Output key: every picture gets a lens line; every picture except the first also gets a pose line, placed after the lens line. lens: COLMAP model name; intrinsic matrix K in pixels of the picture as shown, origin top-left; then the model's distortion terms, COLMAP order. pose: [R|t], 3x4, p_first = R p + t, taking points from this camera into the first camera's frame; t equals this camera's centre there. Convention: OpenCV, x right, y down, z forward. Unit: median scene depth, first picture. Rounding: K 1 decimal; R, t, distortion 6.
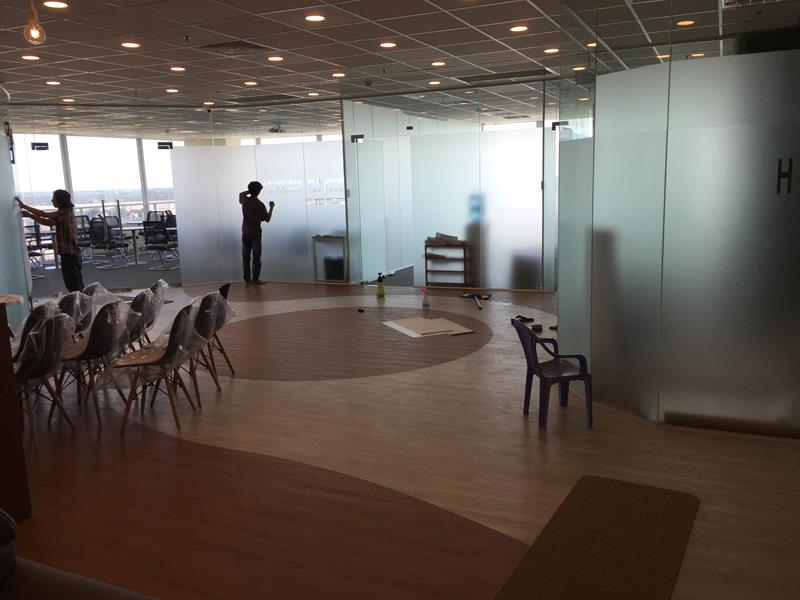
lens RADIAL K [[677.2, 0, 400.0], [0, 677.2, 300.0], [0, 0, 1]] dist [-0.005955, -0.004418]
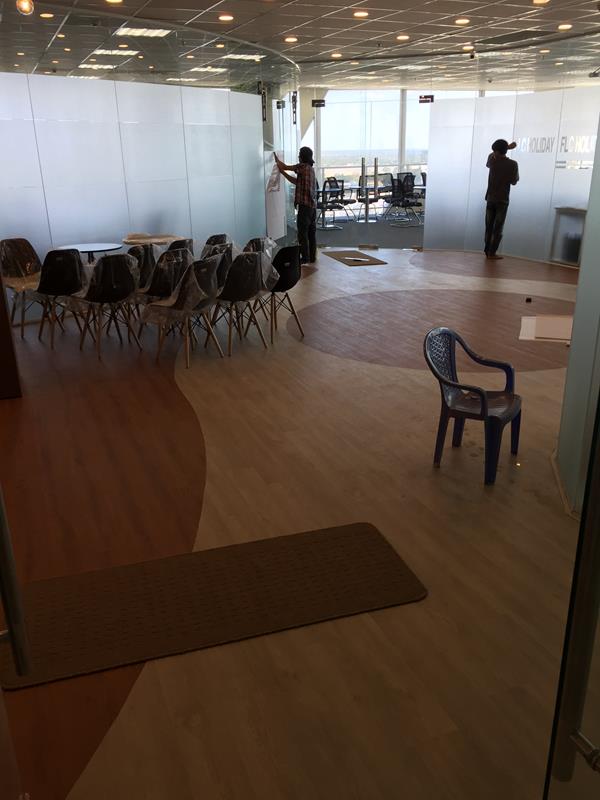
lens RADIAL K [[694.9, 0, 300.0], [0, 694.9, 400.0], [0, 0, 1]] dist [-0.003207, -0.002740]
pose [[0.732586, 0.245775, -0.634754, 0.248073], [-0.123135, 0.965003, 0.231532, -0.023287], [0.669444, -0.091457, 0.737211, 0.120486]]
